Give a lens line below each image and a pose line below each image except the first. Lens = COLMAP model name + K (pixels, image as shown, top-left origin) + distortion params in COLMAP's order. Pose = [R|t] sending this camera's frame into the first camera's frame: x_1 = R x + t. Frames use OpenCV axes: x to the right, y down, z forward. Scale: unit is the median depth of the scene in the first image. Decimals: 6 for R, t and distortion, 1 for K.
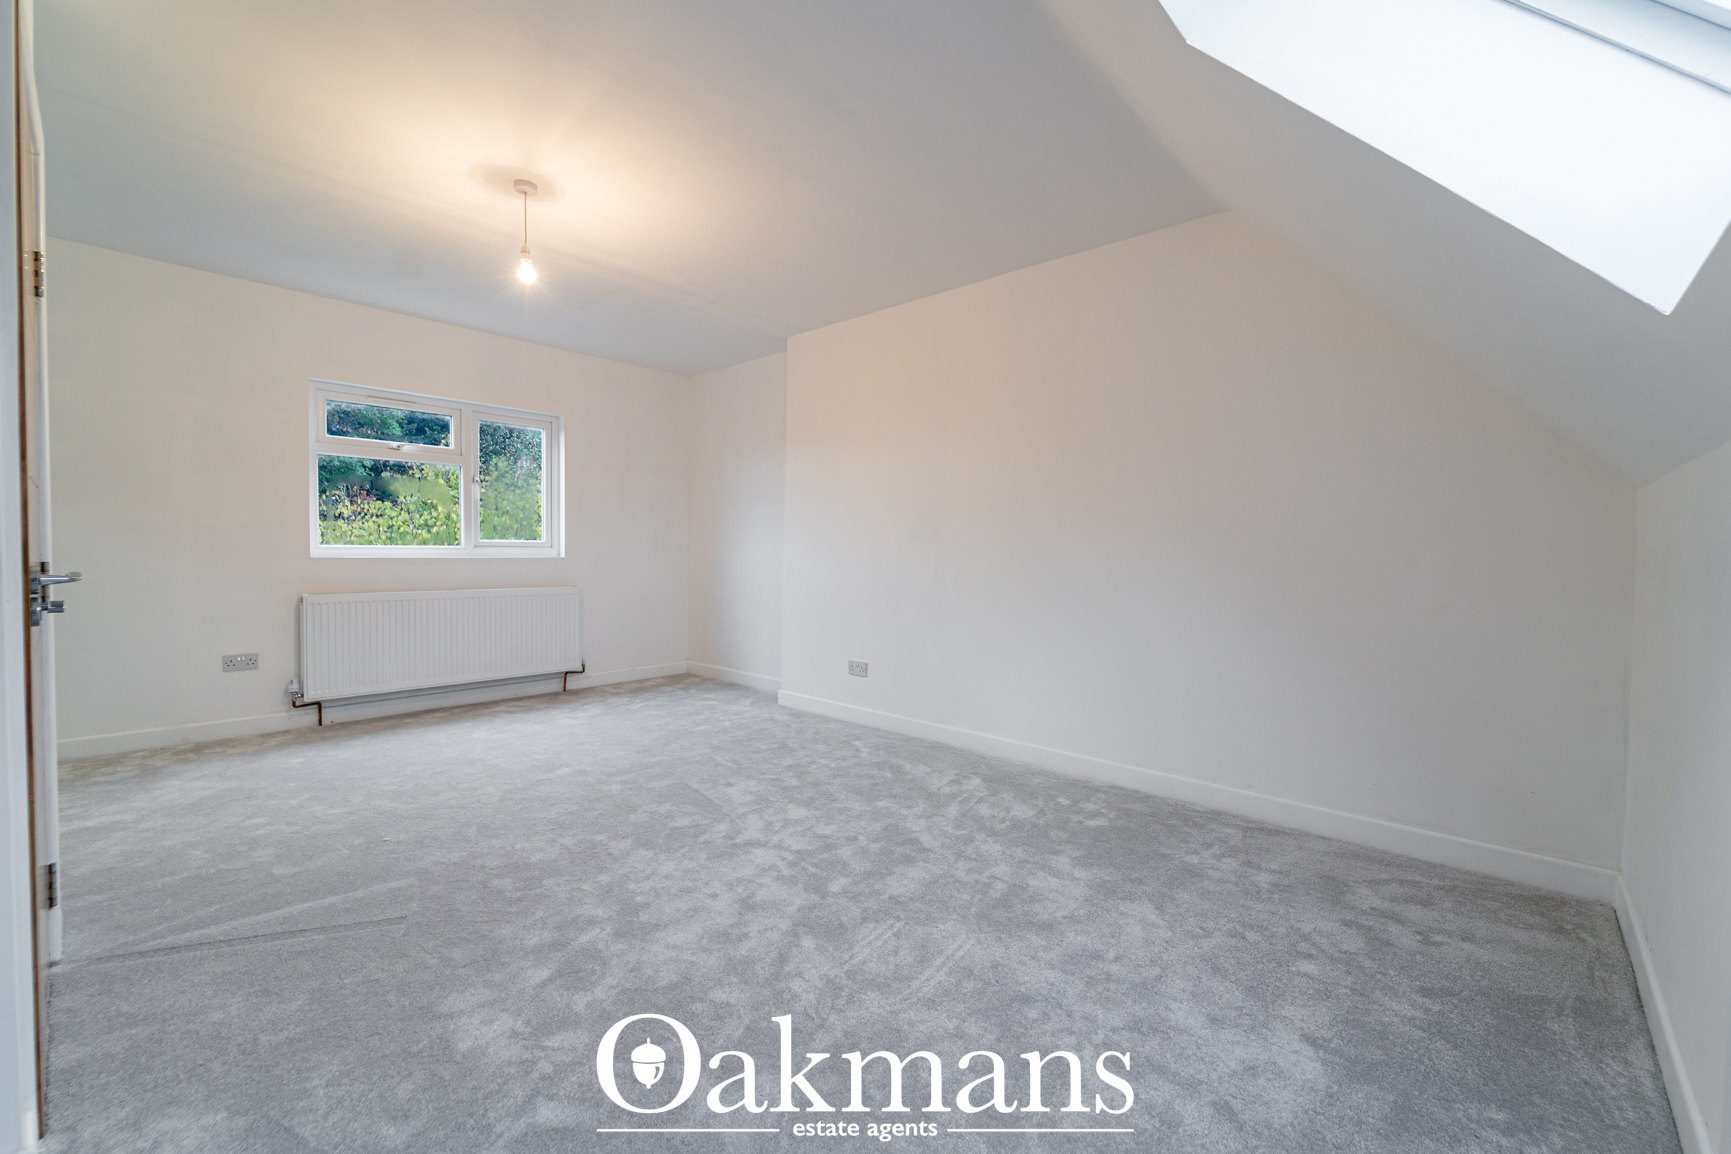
lens RADIAL K [[698.5, 0, 864.7], [0, 698.5, 569.4], [0, 0, 1]] dist [0.000177, -0.000377]
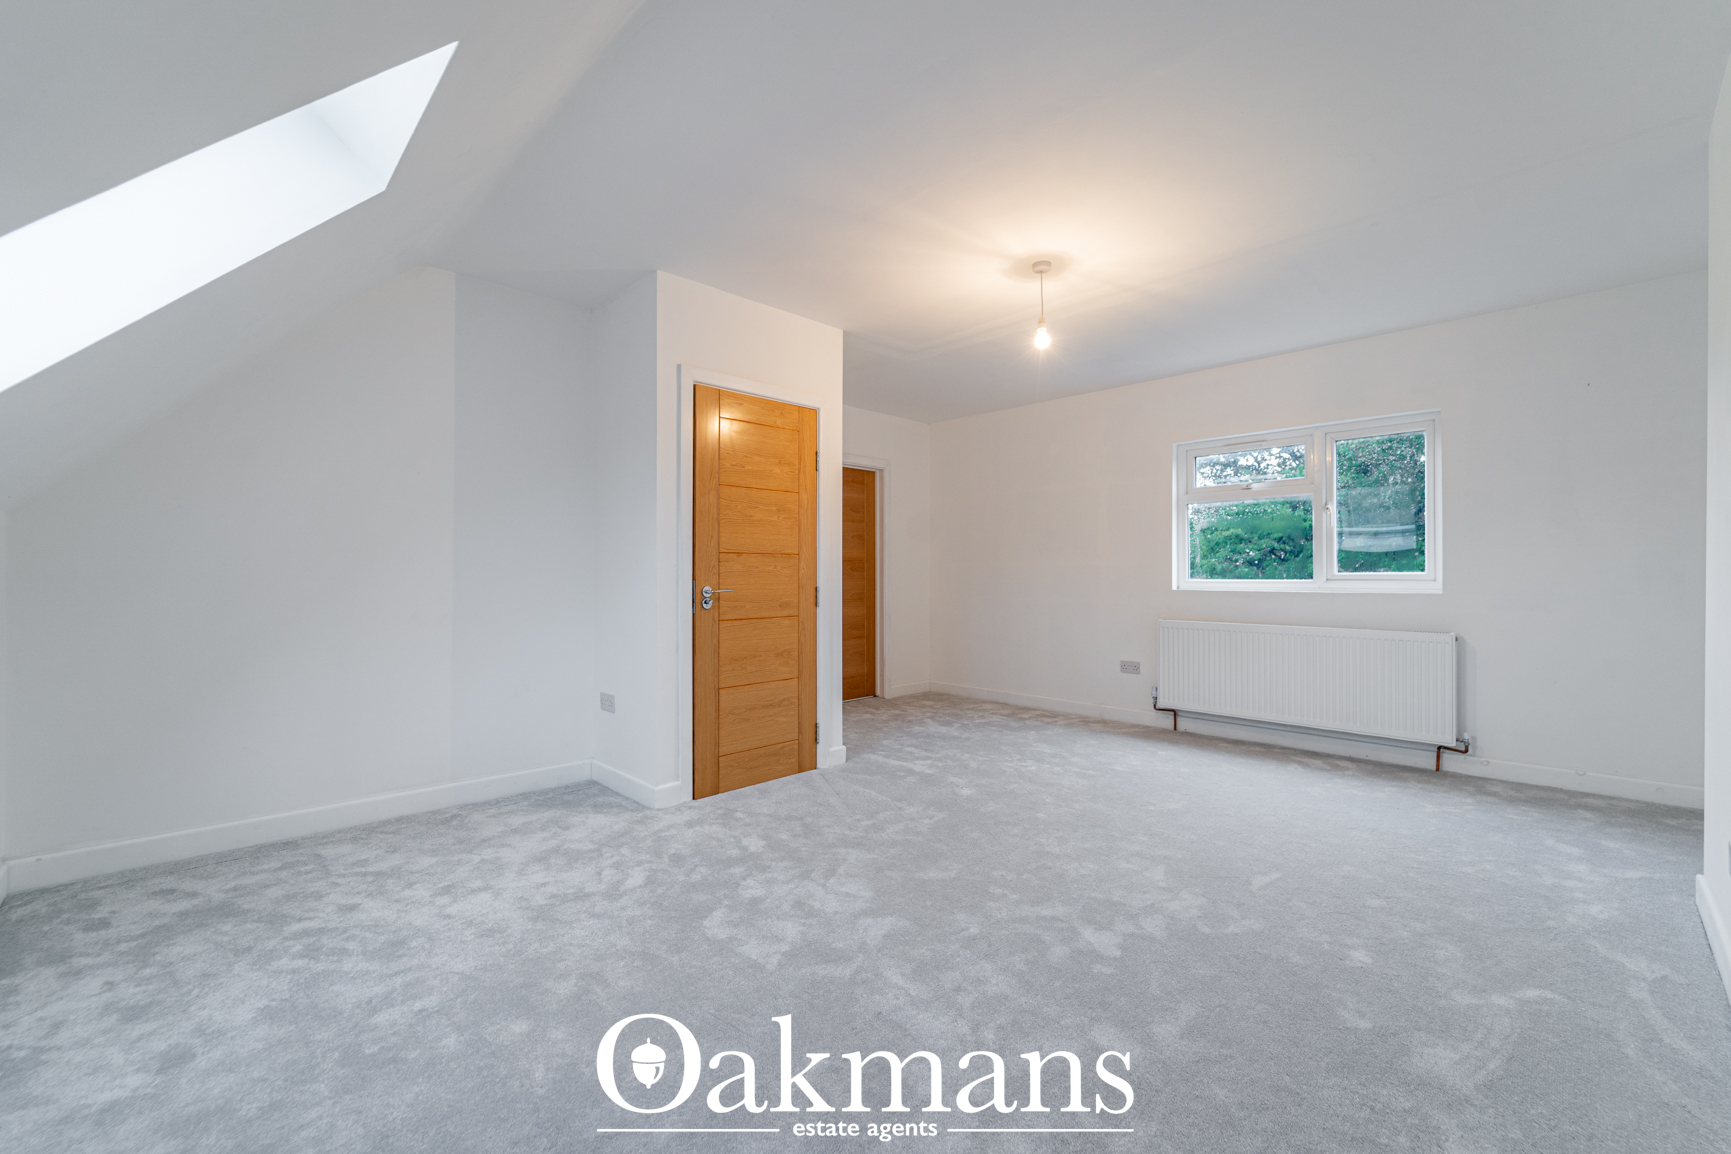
lens RADIAL K [[698.5, 0, 864.7], [0, 698.5, 569.4], [0, 0, 1]] dist [0.000177, -0.000377]
pose [[-0.044763, -0.021578, -0.998765, 0.443266], [-0.031221, 0.999309, -0.020190, -0.010366], [0.998510, 0.030278, -0.045405, 0.515614]]
